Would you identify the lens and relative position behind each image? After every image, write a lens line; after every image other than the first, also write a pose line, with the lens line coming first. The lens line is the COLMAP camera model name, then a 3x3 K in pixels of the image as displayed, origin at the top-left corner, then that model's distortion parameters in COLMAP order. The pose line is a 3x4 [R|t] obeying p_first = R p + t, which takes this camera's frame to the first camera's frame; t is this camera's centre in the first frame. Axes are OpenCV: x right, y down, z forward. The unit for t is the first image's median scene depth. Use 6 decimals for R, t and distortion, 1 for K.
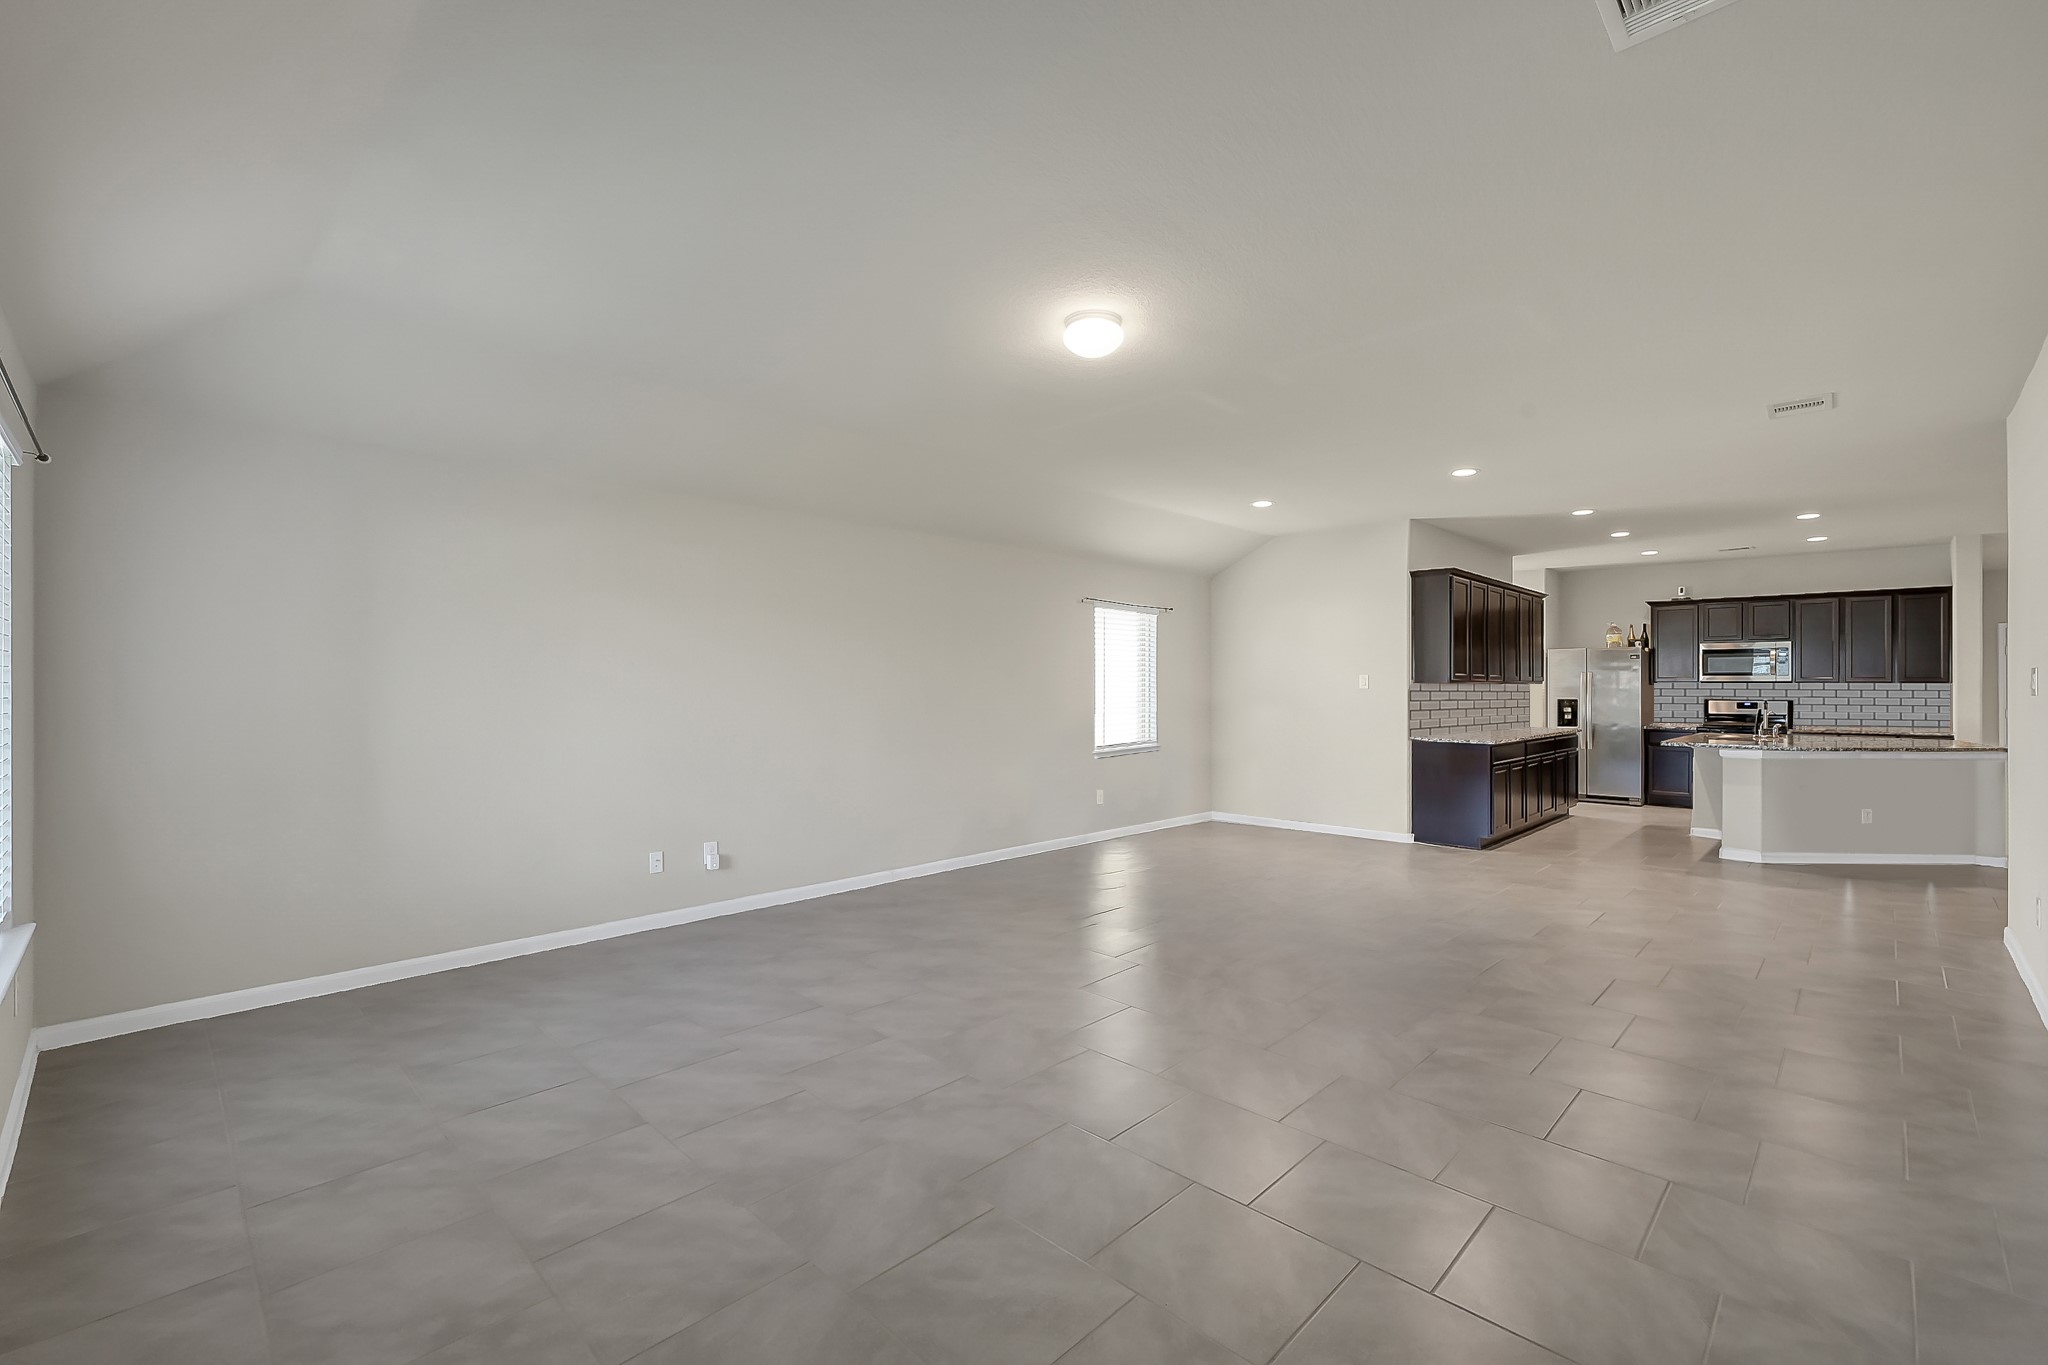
lens RADIAL K [[875.8, 0, 1026.0], [0, 875.8, 686.8], [0, 0, 1]] dist [0.000418, 0.006618]
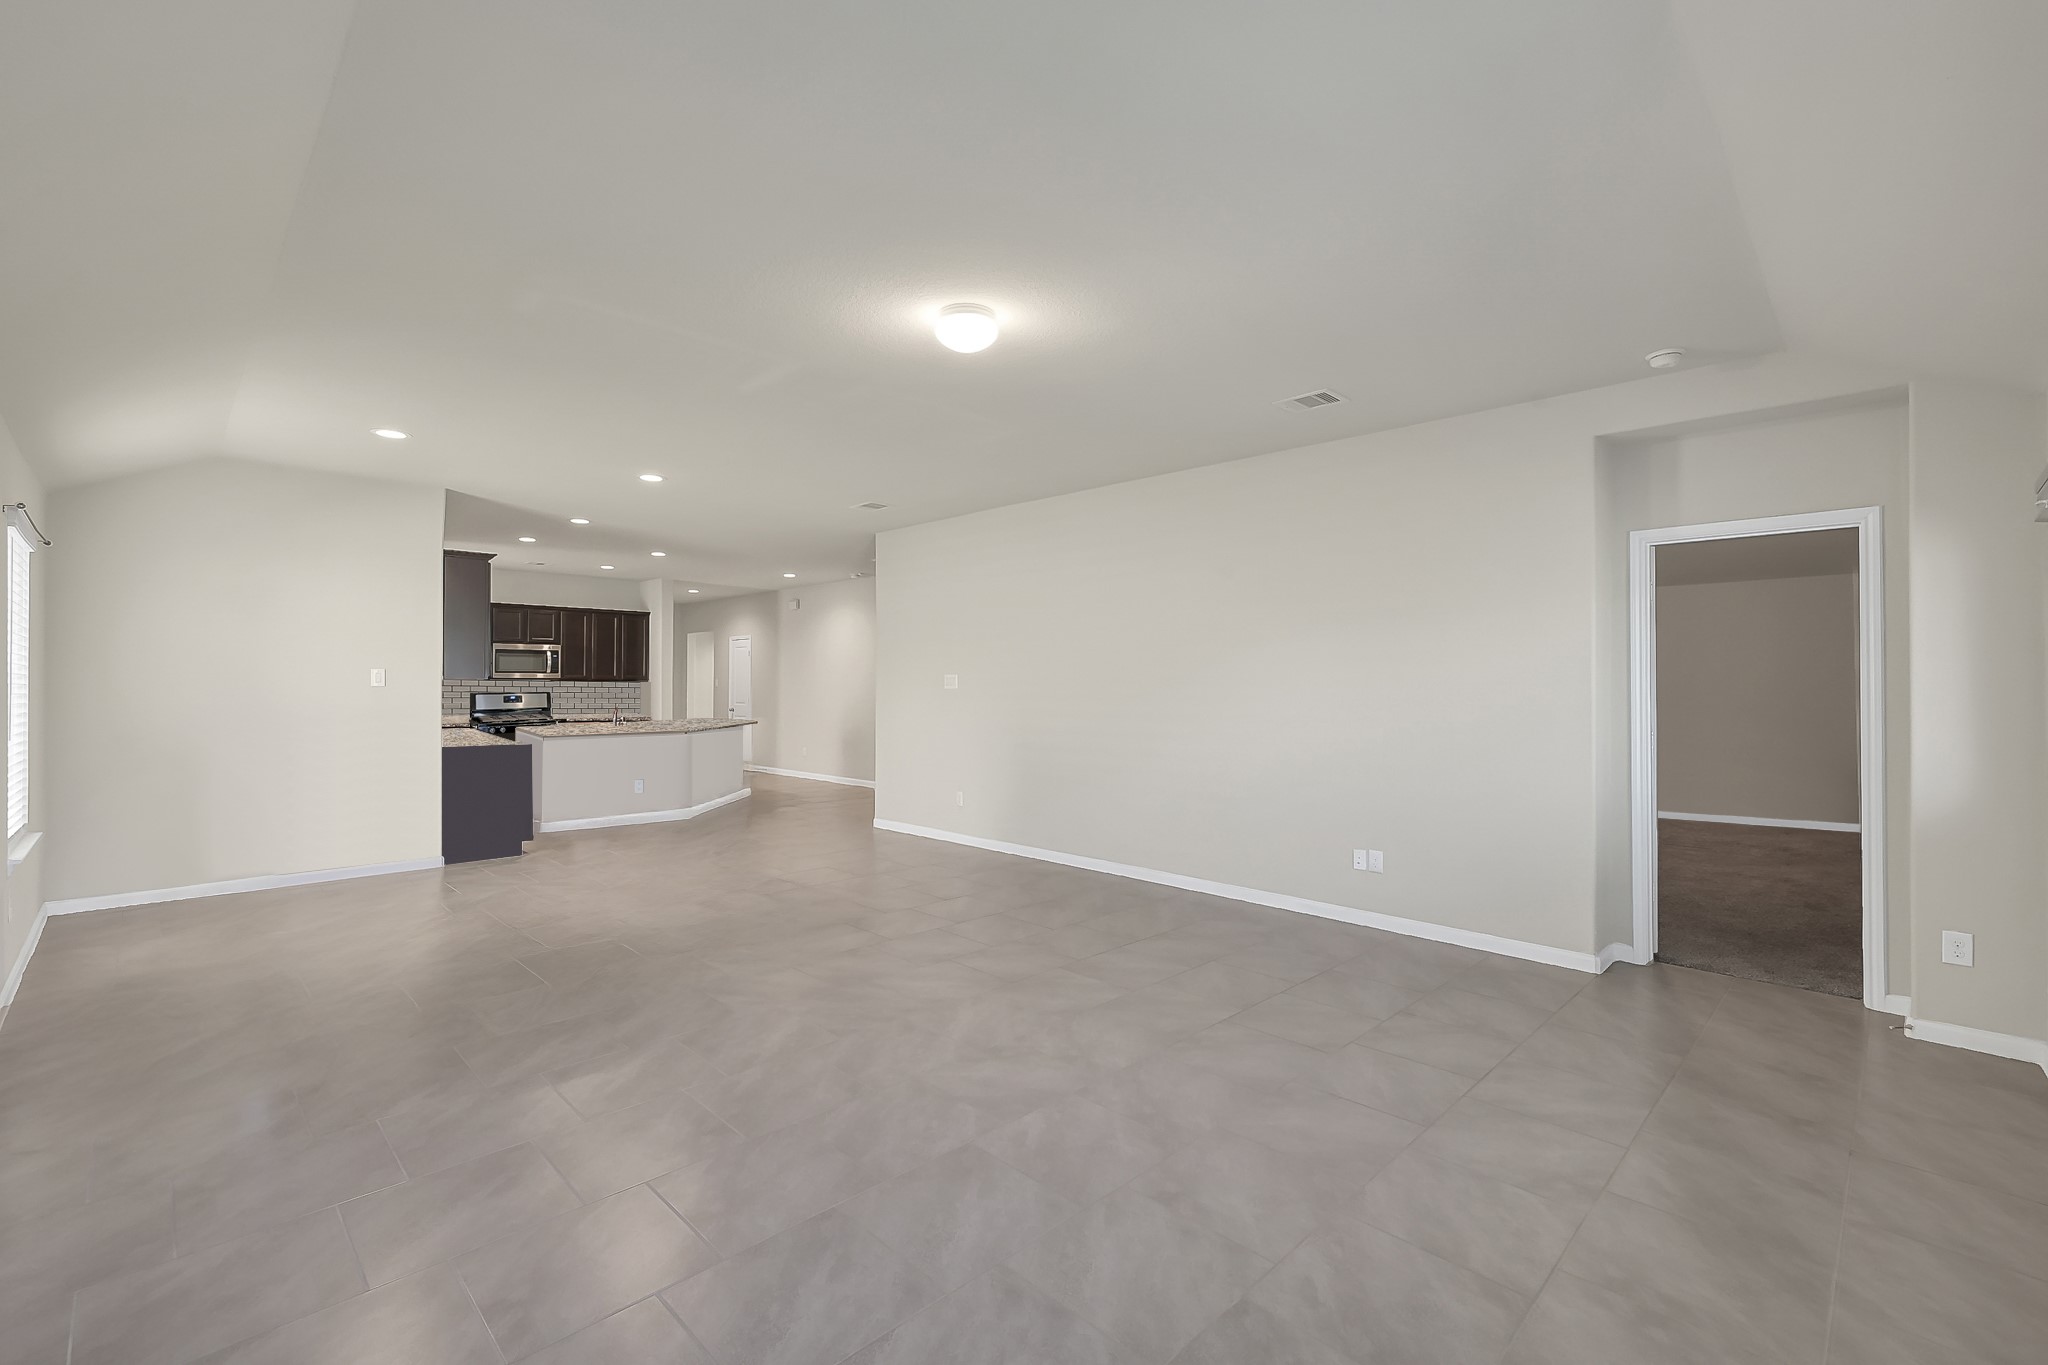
lens RADIAL K [[875.8, 0, 1026.0], [0, 875.8, 686.8], [0, 0, 1]] dist [0.000418, 0.006618]
pose [[0.011385, -0.003252, 0.999930, -0.337520], [-0.003606, 0.999988, 0.003293, -0.001419], [-0.999929, -0.003643, 0.011373, 0.343962]]
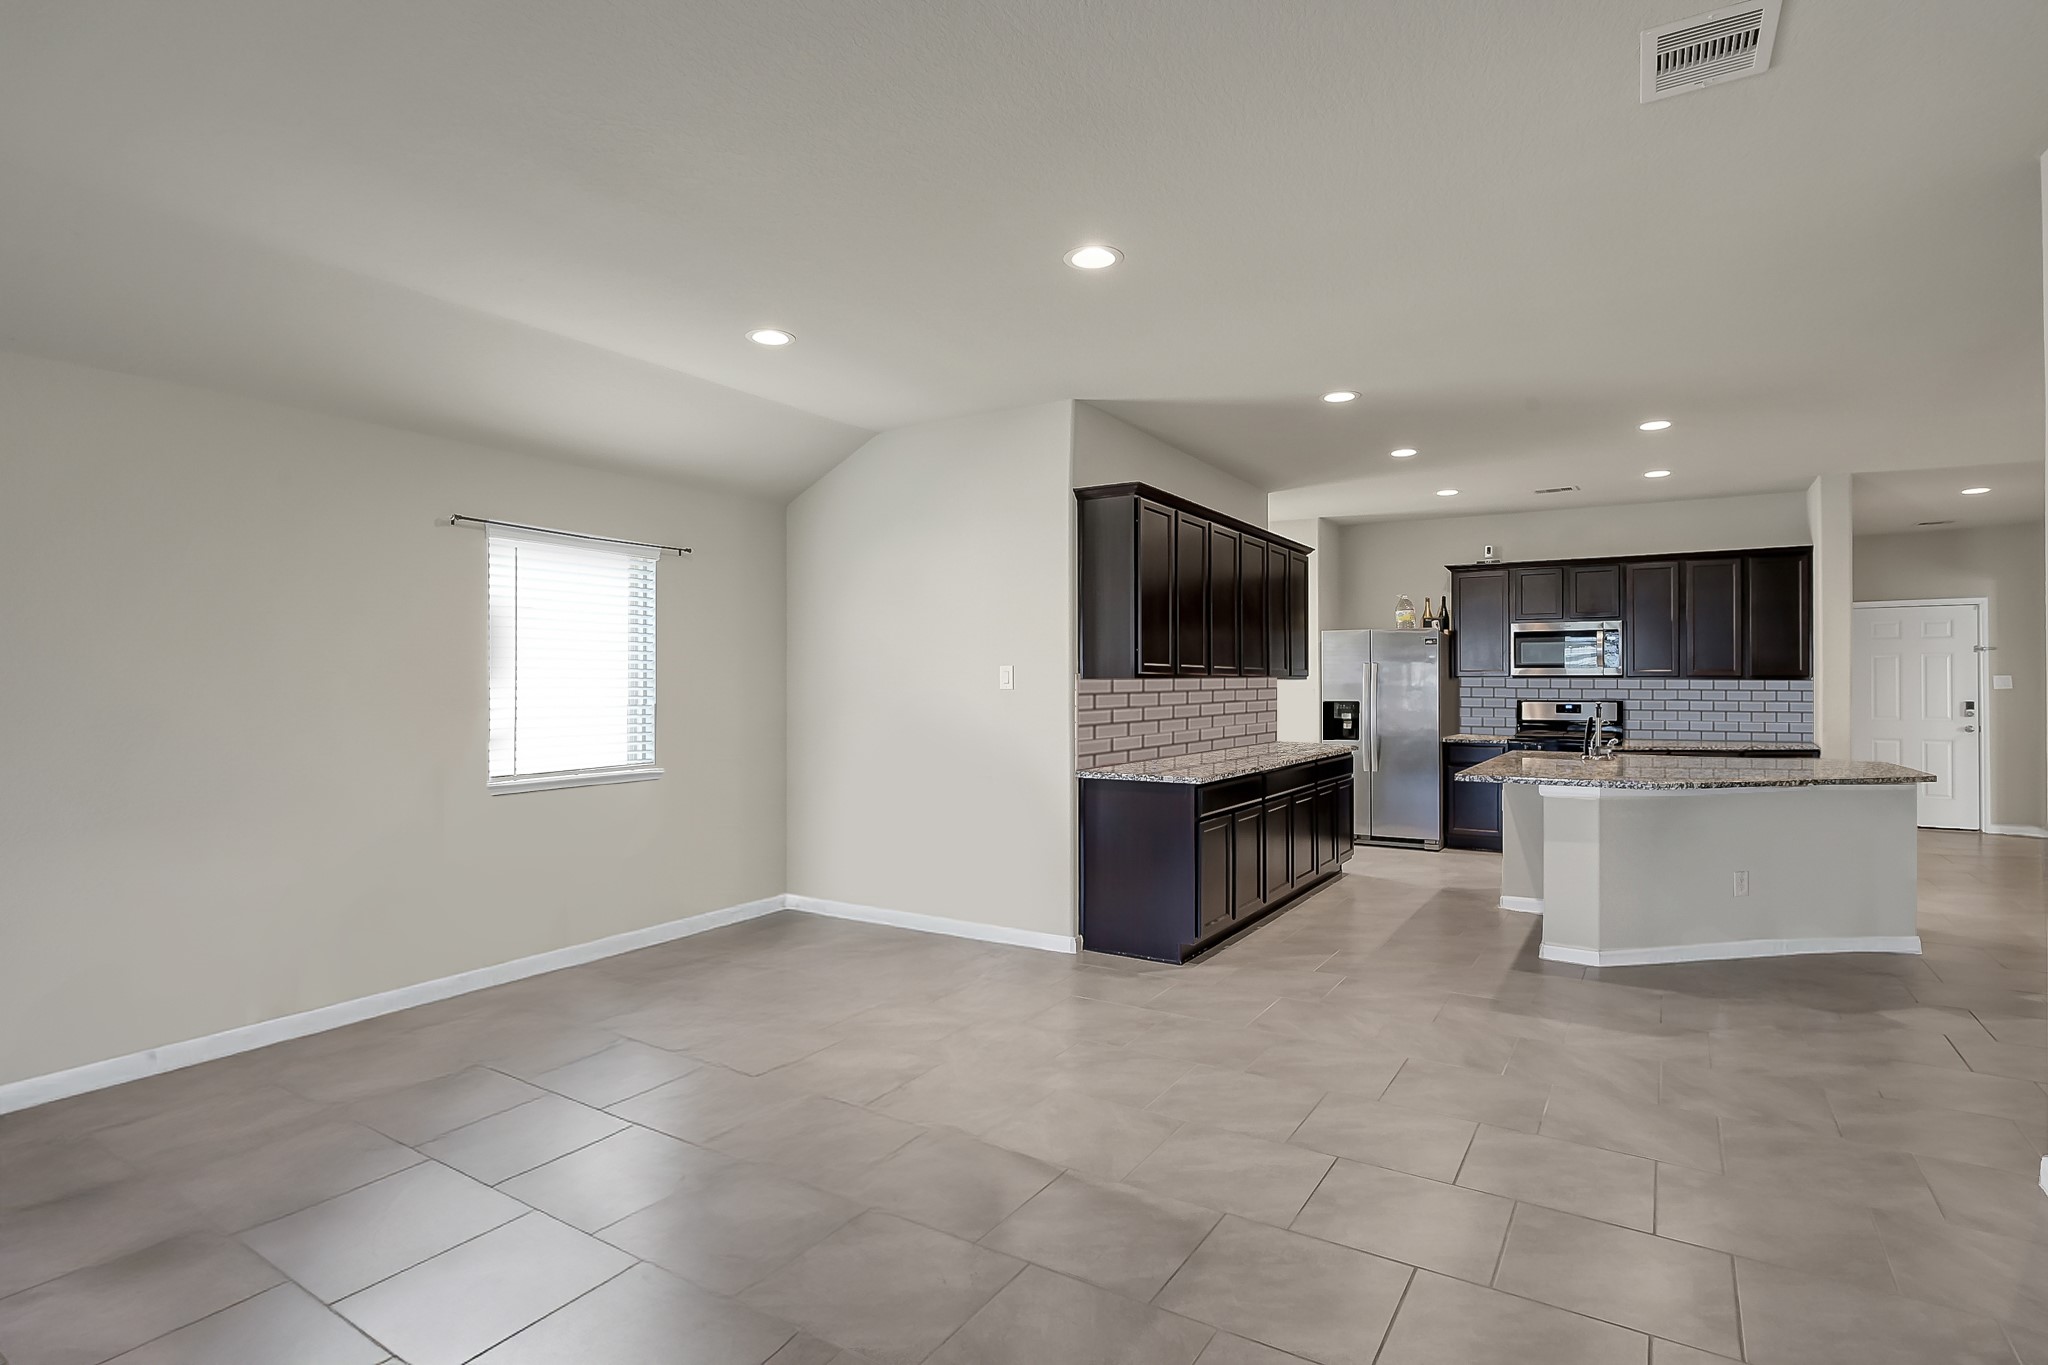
lens RADIAL K [[998.0, 0, 991.0], [0, 998.0, 680.2], [0, 0, 1]] dist [-0.012889, -0.000419]
pose [[0.984953, 0.000127, 0.172820, 0.218528], [0.000177, 0.999998, -0.001746, -0.001482], [-0.172820, 0.001750, 0.984952, 0.286410]]
